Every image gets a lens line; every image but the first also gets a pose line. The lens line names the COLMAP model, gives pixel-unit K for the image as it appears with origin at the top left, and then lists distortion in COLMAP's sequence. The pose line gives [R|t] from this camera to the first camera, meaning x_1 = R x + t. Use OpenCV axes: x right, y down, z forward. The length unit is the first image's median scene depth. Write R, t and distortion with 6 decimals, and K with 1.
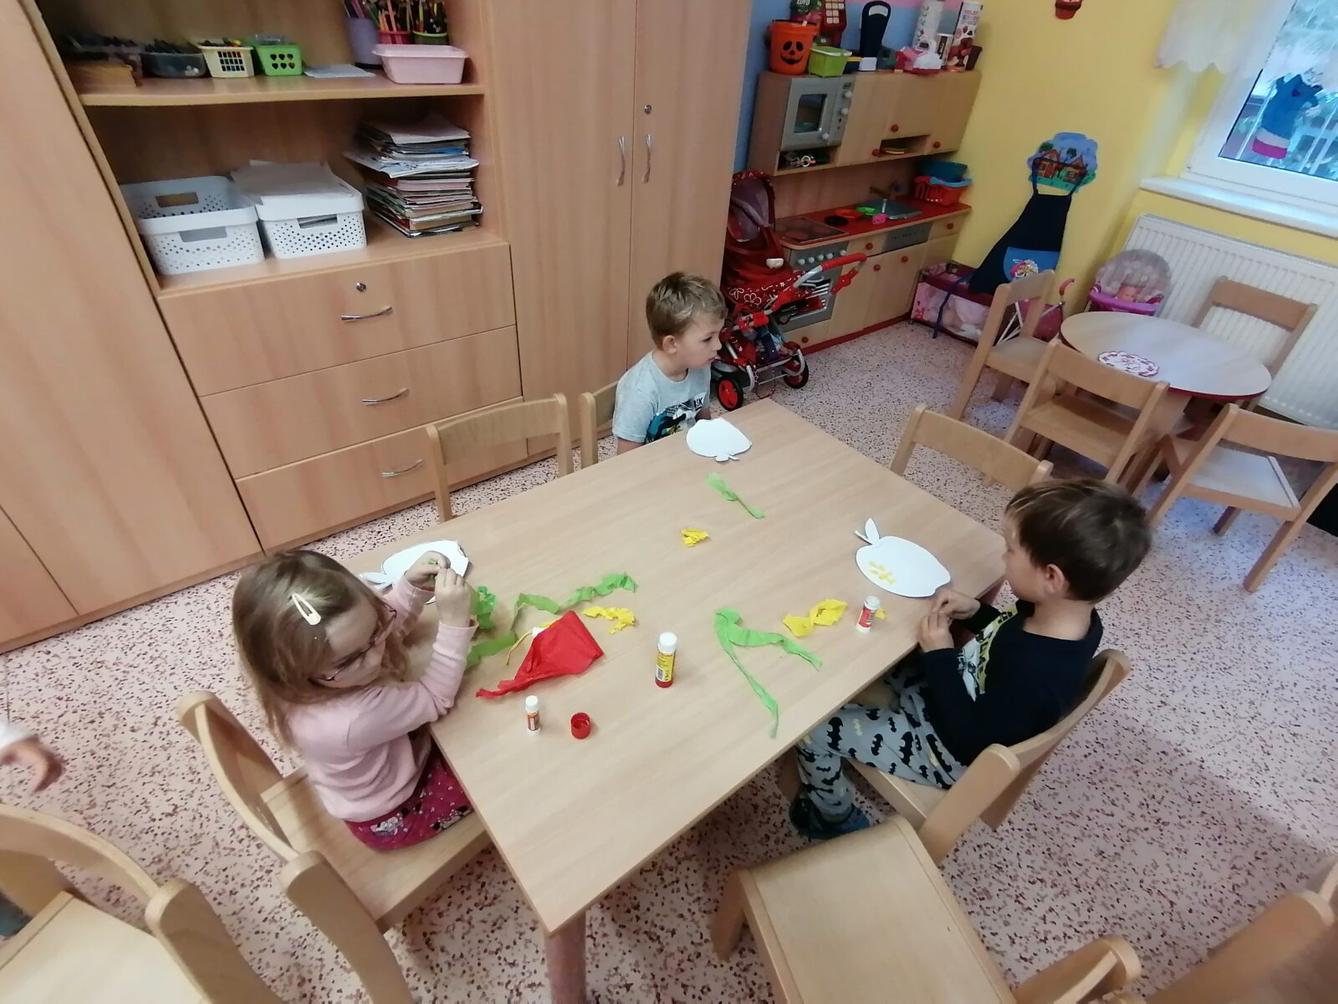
lens RADIAL K [[685.2, 0, 662.8], [0, 685.2, 508.2], [0, 0, 1]] dist [-0.001638, -0.000127]
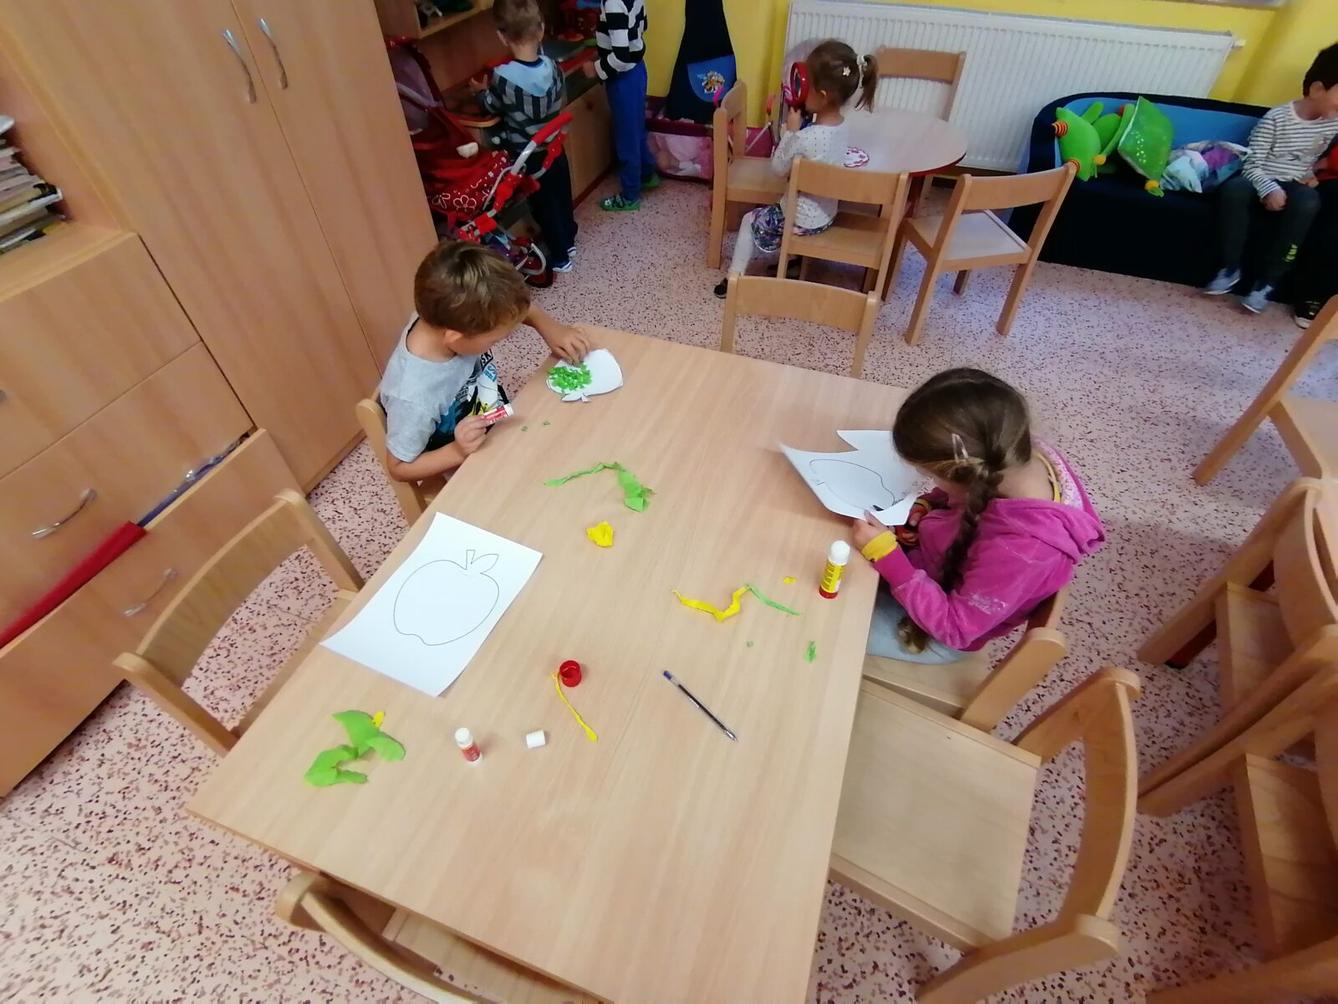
lens RADIAL K [[677.4, 0, 666.3], [0, 677.4, 510.4], [0, 0, 1]] dist [0.001097, 0.000080]
pose [[0.848912, -0.432686, 0.303530, -0.098882], [0.370756, 0.896793, 0.241459, -0.103727], [-0.376679, -0.092442, 0.921720, 0.150817]]
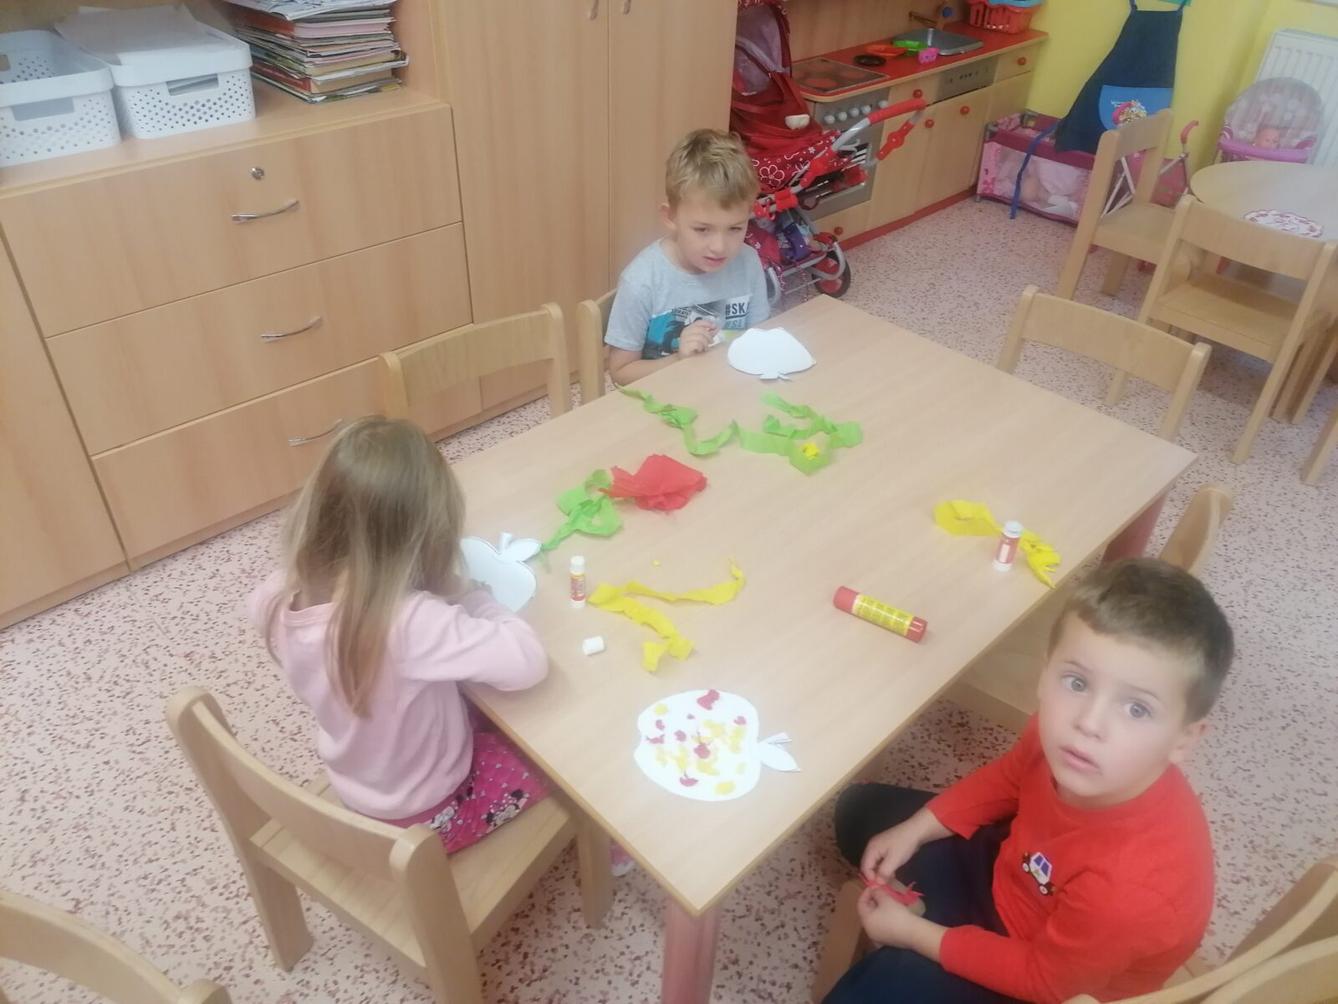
lens RADIAL K [[1018.5, 0, 674.6], [0, 1018.5, 501.3], [0, 0, 1]] dist [0.070489, -0.106718]
pose [[0.994691, -0.078923, 0.066034, -0.093433], [0.079919, 0.996722, -0.012583, 0.060011], [-0.064824, 0.017793, 0.997738, -0.086222]]
